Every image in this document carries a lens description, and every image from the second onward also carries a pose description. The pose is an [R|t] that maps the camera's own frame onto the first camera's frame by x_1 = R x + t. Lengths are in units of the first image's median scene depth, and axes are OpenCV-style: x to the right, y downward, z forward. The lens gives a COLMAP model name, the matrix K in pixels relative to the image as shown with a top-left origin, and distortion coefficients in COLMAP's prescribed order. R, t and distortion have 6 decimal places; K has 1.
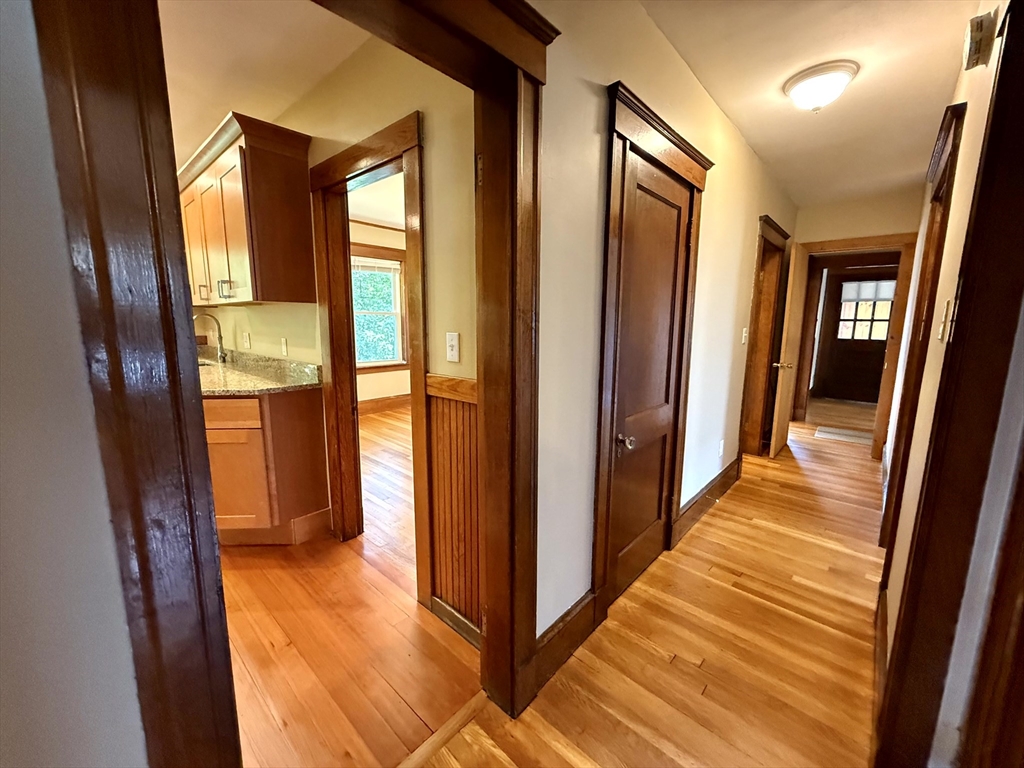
lens RADIAL K [[408.3, 0, 507.1], [0, 408.3, 390.1], [0, 0, 1]] dist [0.001236, -0.000904]
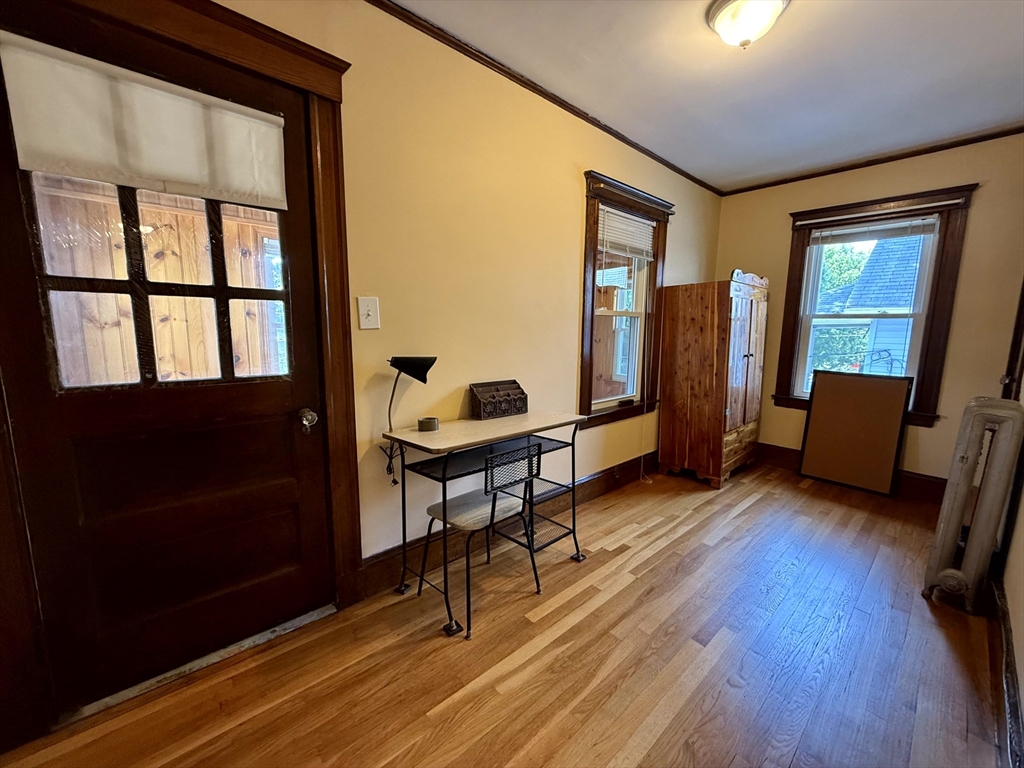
lens RADIAL K [[408.3, 0, 510.7], [0, 408.3, 384.6], [0, 0, 1]] dist [0.001236, -0.000904]
pose [[0.085293, -0.143099, 0.986026, 0.681348], [0.140550, 0.981465, 0.130279, -0.128662], [-0.986393, 0.127474, 0.103825, 0.825255]]
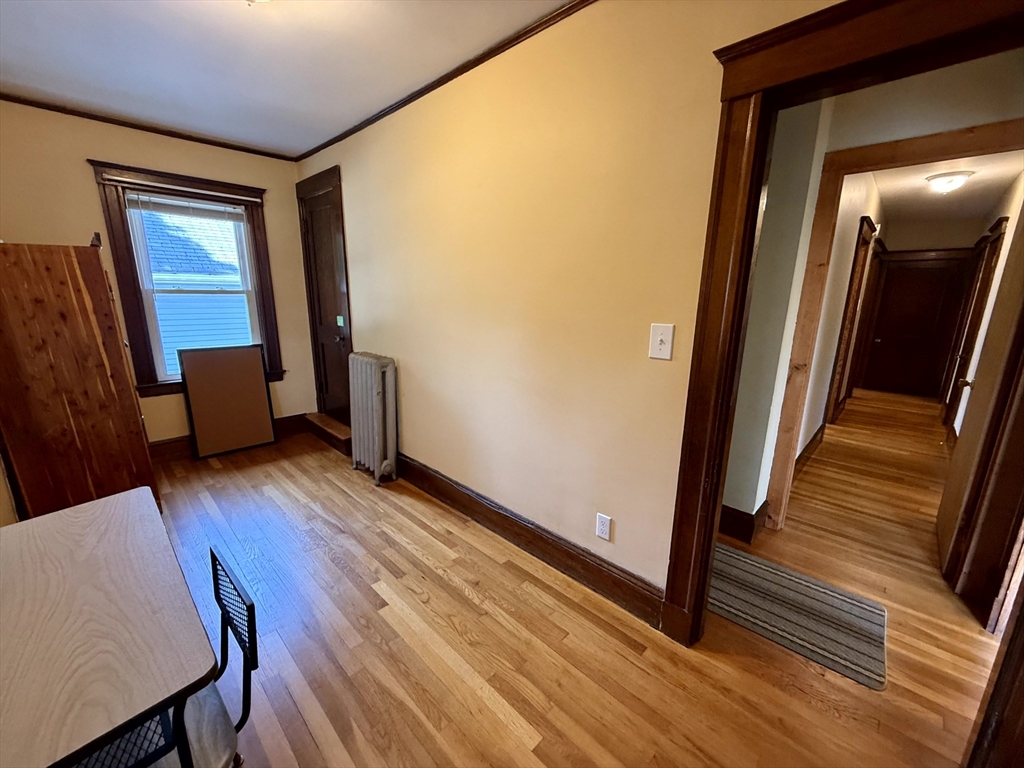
lens RADIAL K [[408.3, 0, 512.7], [0, 408.3, 385.7], [0, 0, 1]] dist [0.001236, -0.000904]
pose [[-0.999681, -0.019179, 0.016449, 0.970349], [-0.011752, 0.929249, 0.369266, -0.215113], [-0.022368, 0.368955, -0.929178, 1.099430]]
